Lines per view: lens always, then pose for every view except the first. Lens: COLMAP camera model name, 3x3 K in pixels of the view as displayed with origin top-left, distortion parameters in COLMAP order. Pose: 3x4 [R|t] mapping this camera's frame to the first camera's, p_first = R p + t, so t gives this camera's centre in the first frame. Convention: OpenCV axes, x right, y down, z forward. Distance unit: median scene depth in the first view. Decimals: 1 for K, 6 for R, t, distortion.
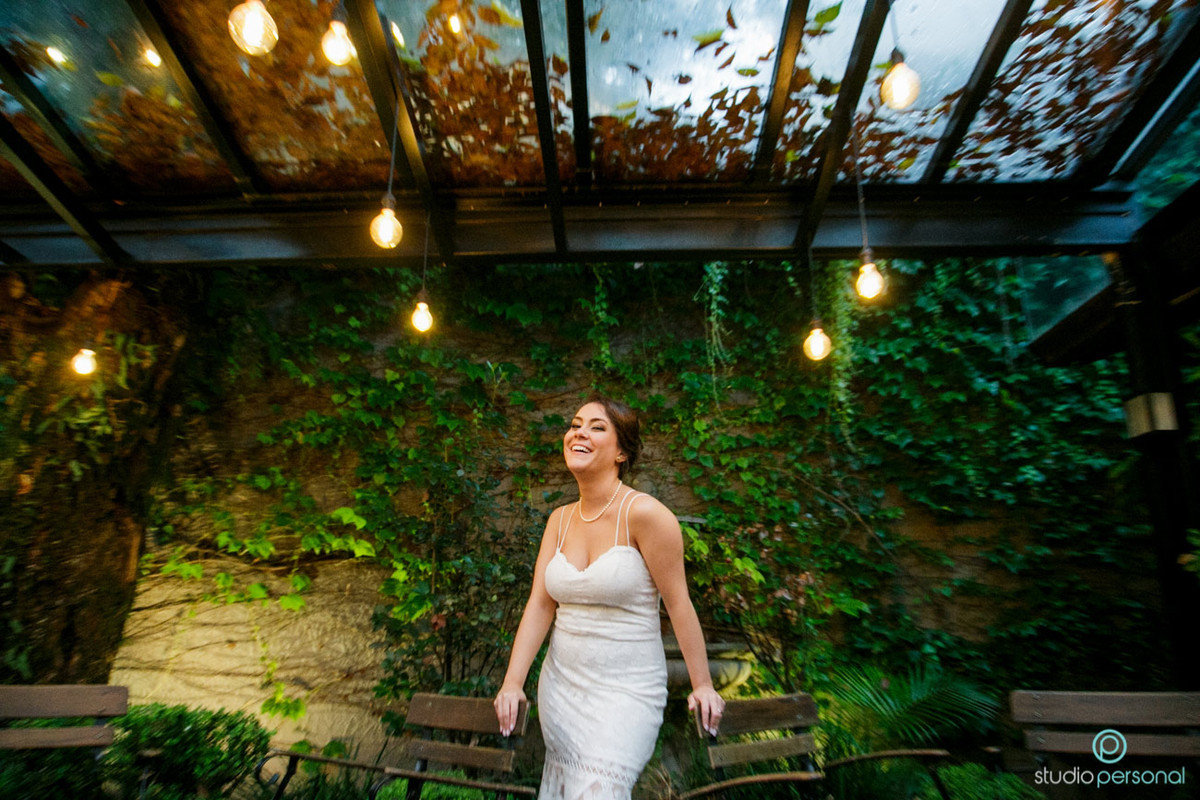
lens RADIAL K [[903.4, 0, 599.9], [0, 903.4, 400.9], [0, 0, 1]] dist [-0.092022, 0.021549]
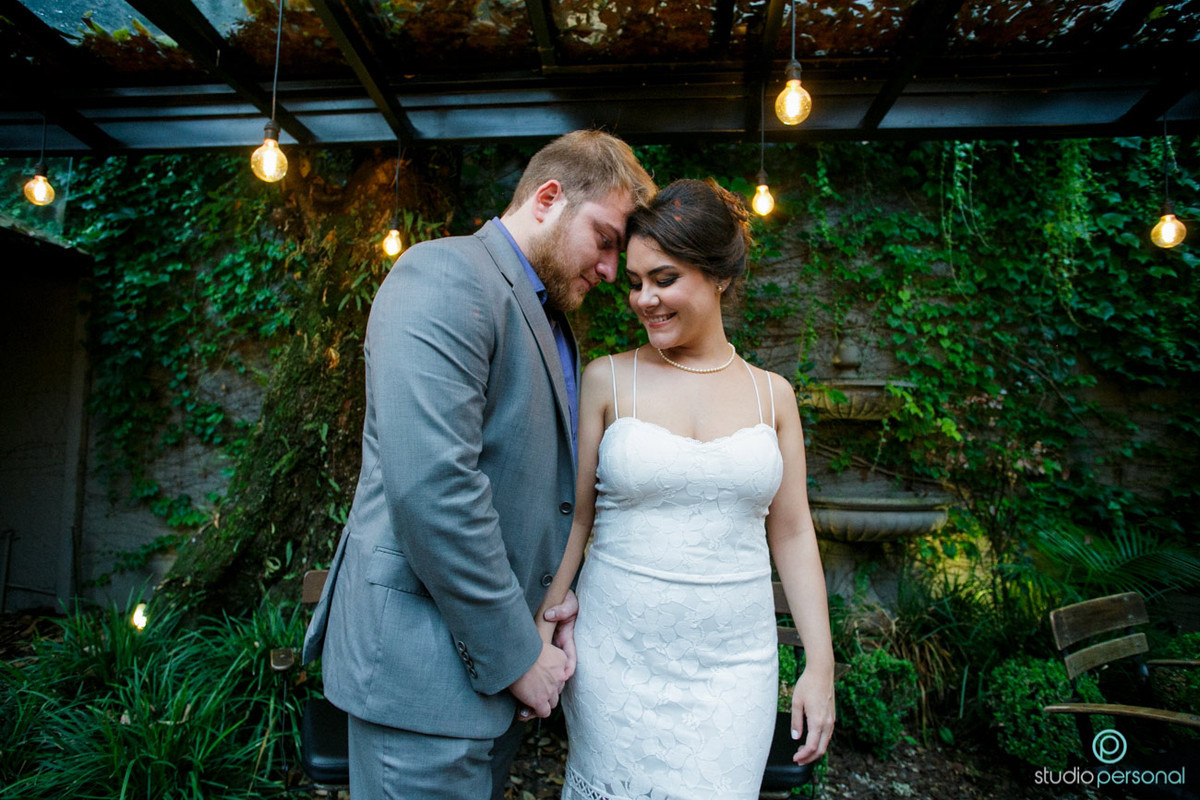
lens RADIAL K [[691.6, 0, 598.5], [0, 691.6, 399.6], [0, 0, 1]] dist [-0.034462, 0.011389]
pose [[0.996240, 0.021952, -0.083806, -0.187426], [-0.003532, 0.976852, 0.213885, -0.026222], [0.086562, -0.212785, 0.973257, 0.137294]]
